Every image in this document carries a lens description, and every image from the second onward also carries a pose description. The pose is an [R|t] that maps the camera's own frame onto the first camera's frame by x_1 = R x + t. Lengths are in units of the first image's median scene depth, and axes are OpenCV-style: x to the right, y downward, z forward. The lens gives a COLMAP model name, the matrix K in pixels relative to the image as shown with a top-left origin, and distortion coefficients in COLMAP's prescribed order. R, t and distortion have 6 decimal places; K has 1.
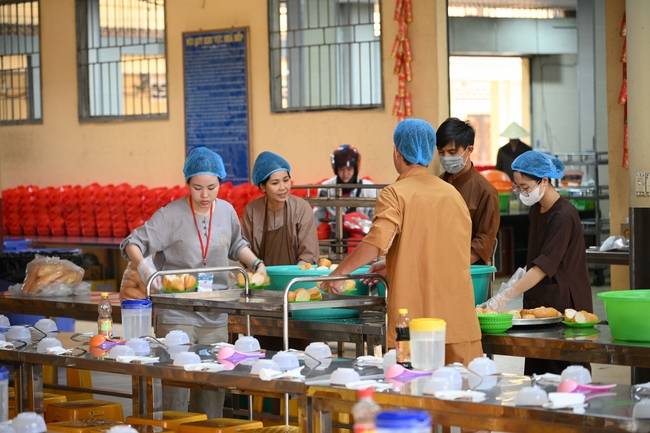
lens RADIAL K [[2315.1, 0, 325.0], [0, 2315.1, 216.5], [0, 0, 1]] dist [-0.025357, 0.002714]
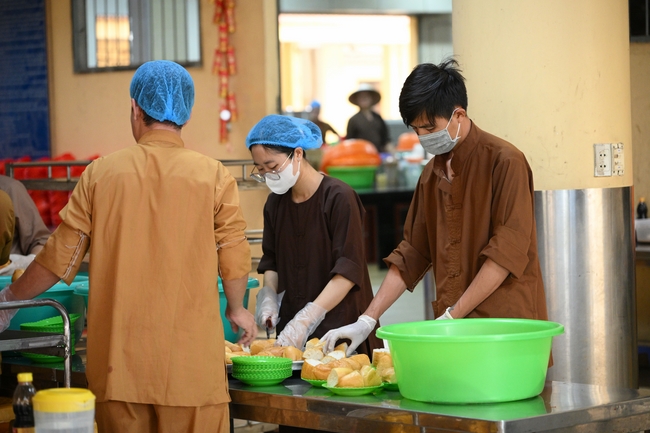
lens RADIAL K [[2250.7, 0, 325.0], [0, 2250.7, 216.5], [0, 0, 1]] dist [-0.120961, -0.919355]
pose [[0.999526, -0.007639, 0.029834, 0.042047], [0.007243, 0.999885, 0.013355, -0.003358], [-0.029933, -0.013132, 0.999466, 0.188276]]
